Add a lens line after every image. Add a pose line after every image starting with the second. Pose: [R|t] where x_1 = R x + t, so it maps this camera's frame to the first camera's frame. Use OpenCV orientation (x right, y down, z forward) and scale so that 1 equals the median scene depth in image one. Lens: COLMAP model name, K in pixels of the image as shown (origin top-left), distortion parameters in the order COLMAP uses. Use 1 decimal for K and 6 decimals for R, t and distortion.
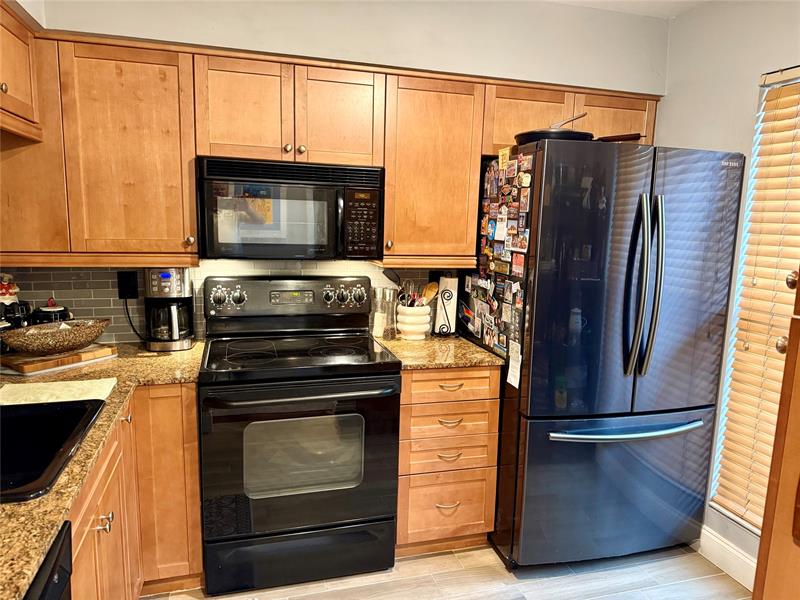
lens RADIAL K [[565.8, 0, 400.0], [0, 565.8, 300.0], [0, 0, 1]] dist [0.146443, -0.188361]
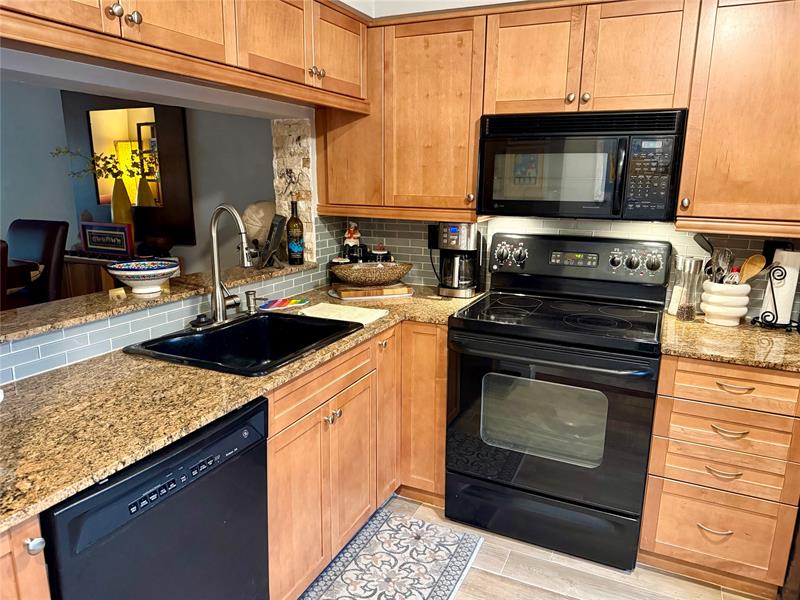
lens RADIAL K [[565.8, 0, 400.0], [0, 565.8, 300.0], [0, 0, 1]] dist [0.146443, -0.188361]
pose [[0.752213, 0.129175, -0.646134, 0.245073], [-0.091139, 0.991567, 0.092133, 0.001339], [0.652587, -0.010415, 0.757643, 0.098417]]
